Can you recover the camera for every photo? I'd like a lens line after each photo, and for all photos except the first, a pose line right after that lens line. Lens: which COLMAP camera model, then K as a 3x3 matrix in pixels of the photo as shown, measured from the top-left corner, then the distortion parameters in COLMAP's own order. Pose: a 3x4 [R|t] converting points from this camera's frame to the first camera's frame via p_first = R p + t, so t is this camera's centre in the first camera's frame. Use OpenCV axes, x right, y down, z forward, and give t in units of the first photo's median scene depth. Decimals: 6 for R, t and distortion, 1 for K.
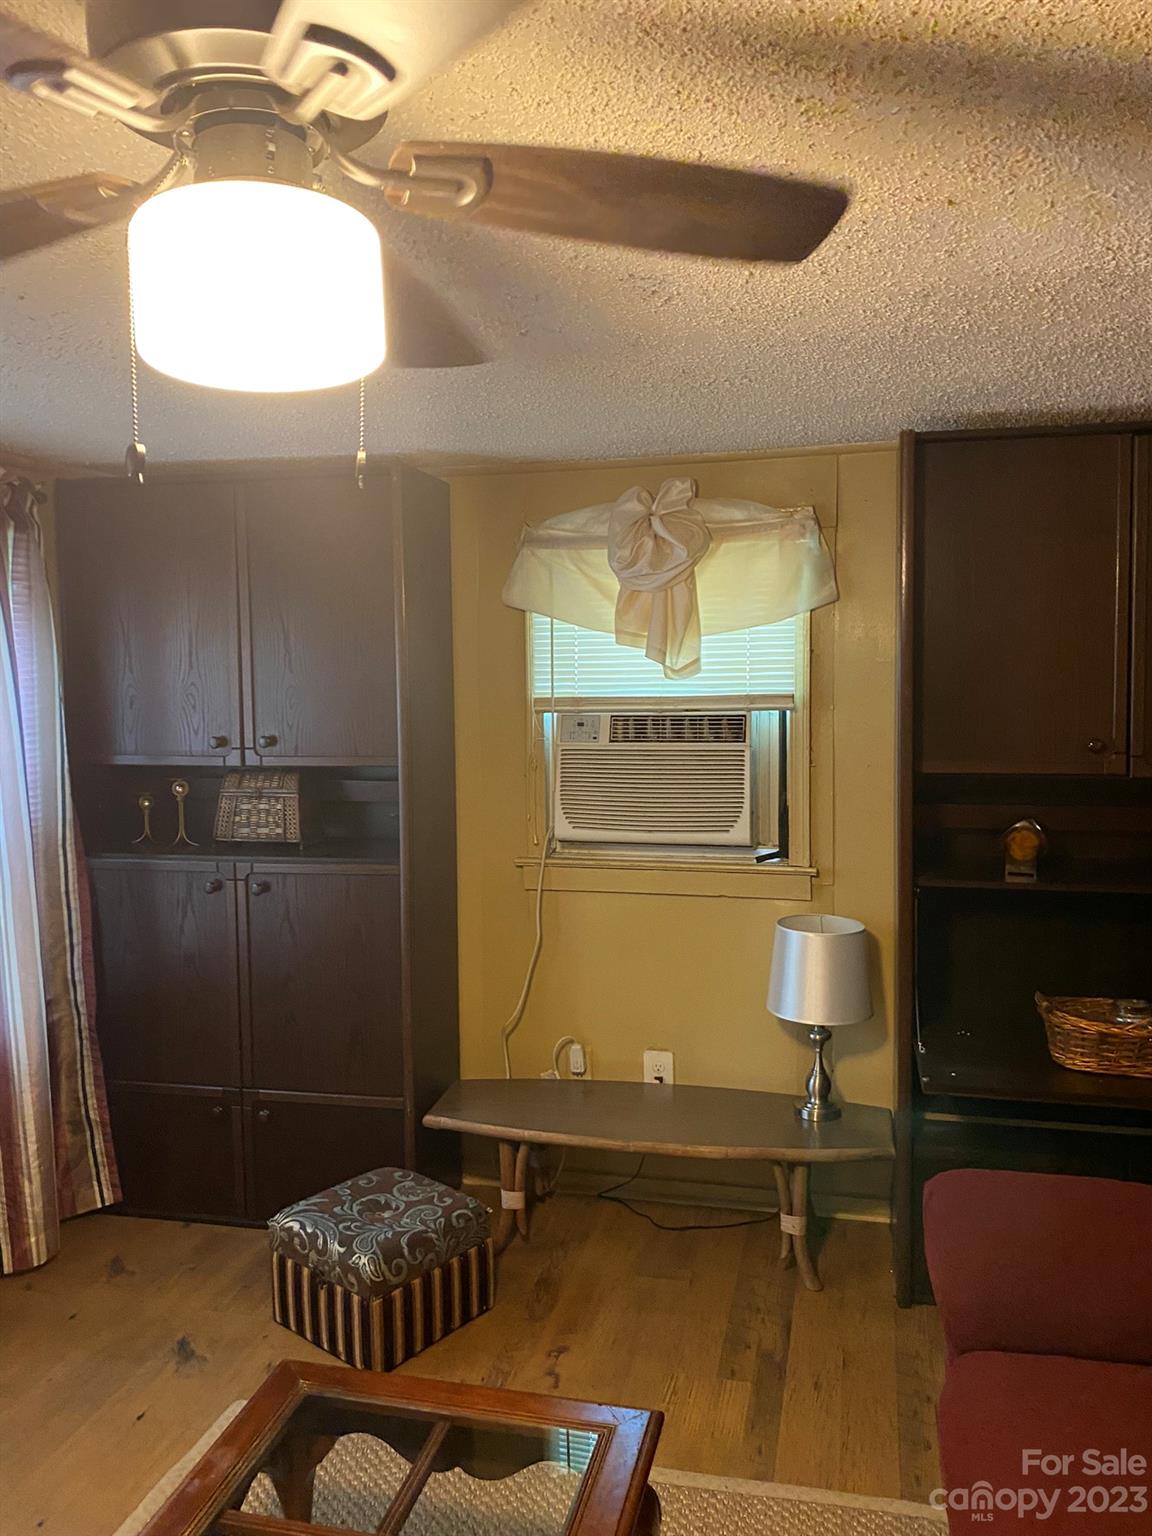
lens RADIAL K [[1180.7, 0, 595.5], [0, 1180.7, 747.6], [0, 0, 1]] dist [0.020322, -0.025458]
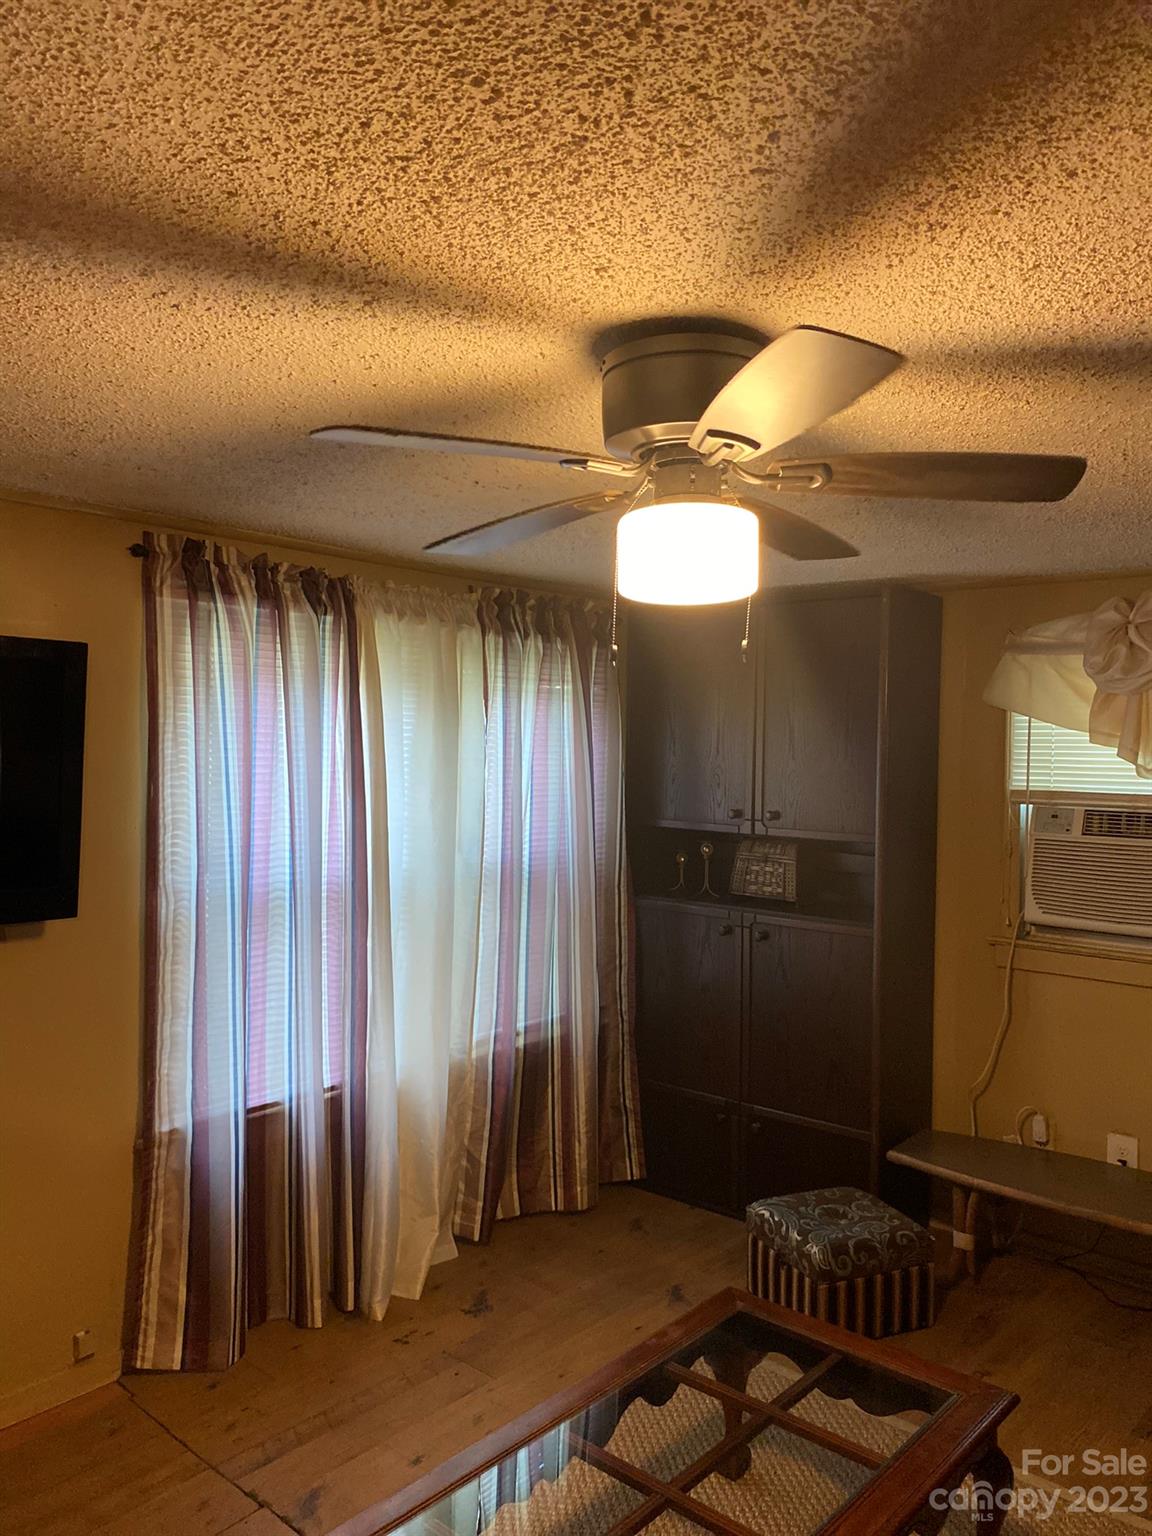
lens RADIAL K [[1180.7, 0, 591.5], [0, 1180.7, 760.4], [0, 0, 1]] dist [0.020322, -0.025458]
pose [[0.886992, 0.033590, -0.460562, 0.113375], [-0.058327, 0.997513, -0.039580, -0.002567], [0.458087, 0.061970, 0.886745, -0.164715]]
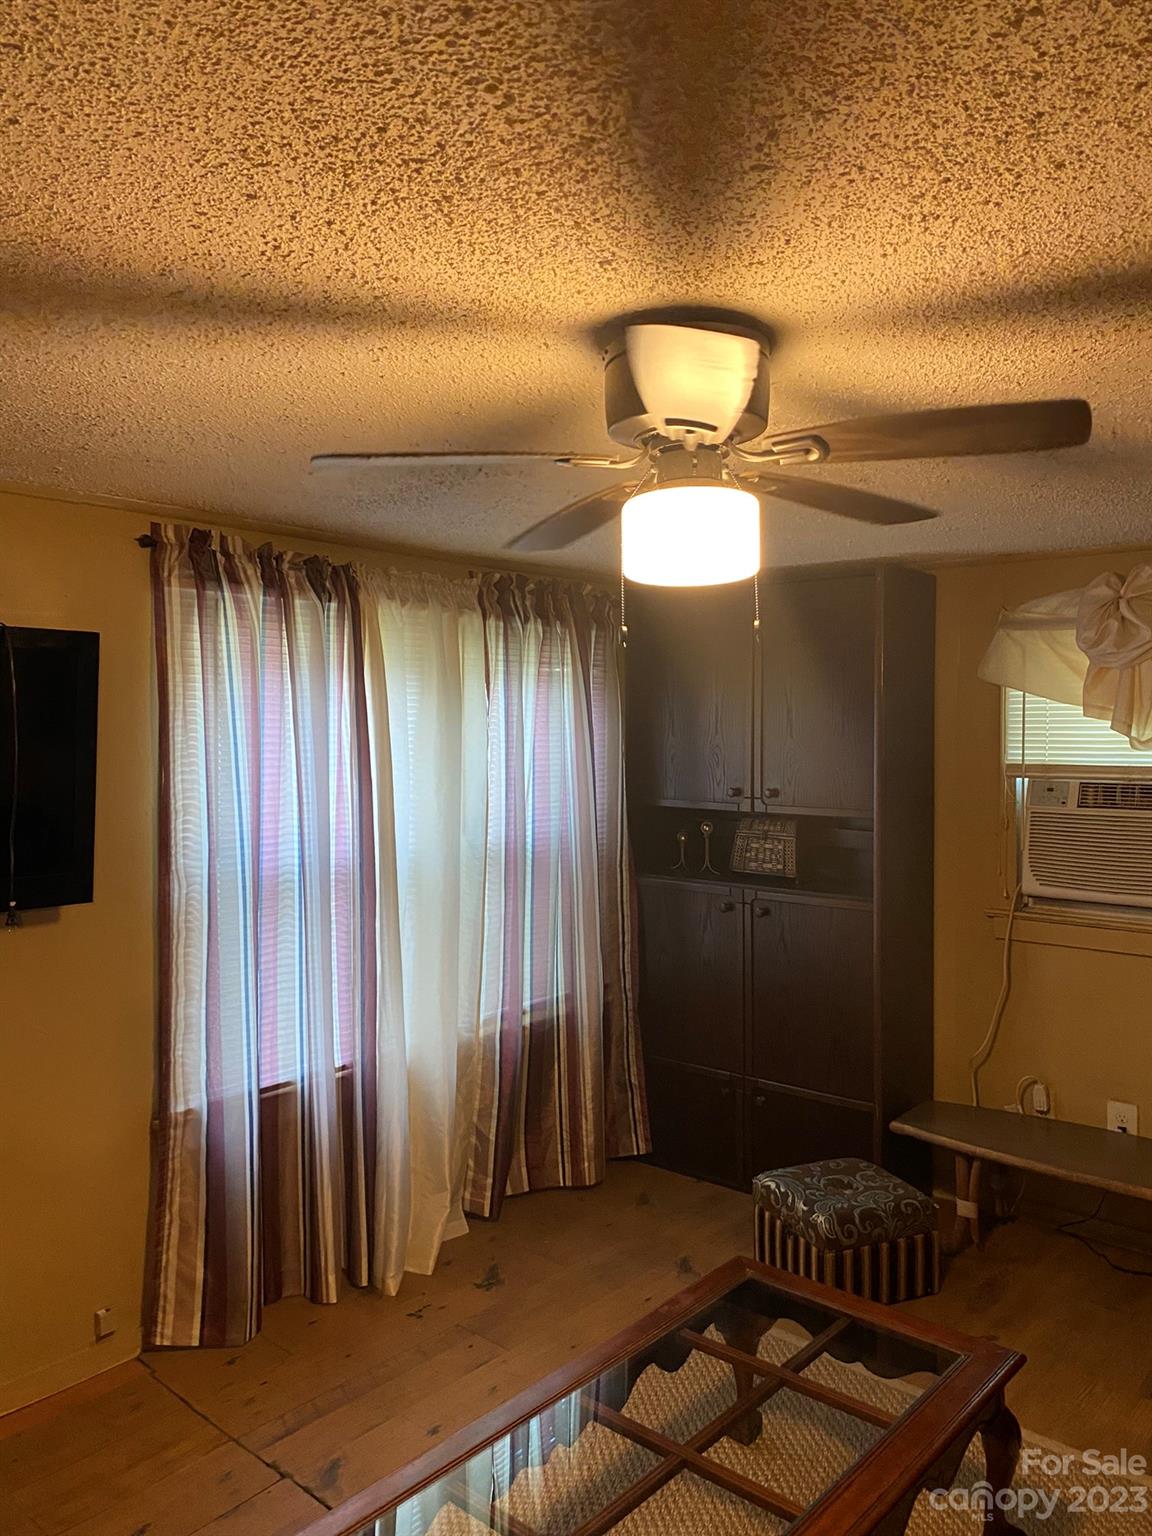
lens RADIAL K [[1180.7, 0, 584.7], [0, 1180.7, 743.3], [0, 0, 1]] dist [0.020322, -0.025458]
pose [[0.887386, 0.019804, -0.460602, 0.113988], [-0.043204, 0.998252, -0.040315, 0.001183], [0.458999, 0.055675, 0.886691, -0.182502]]
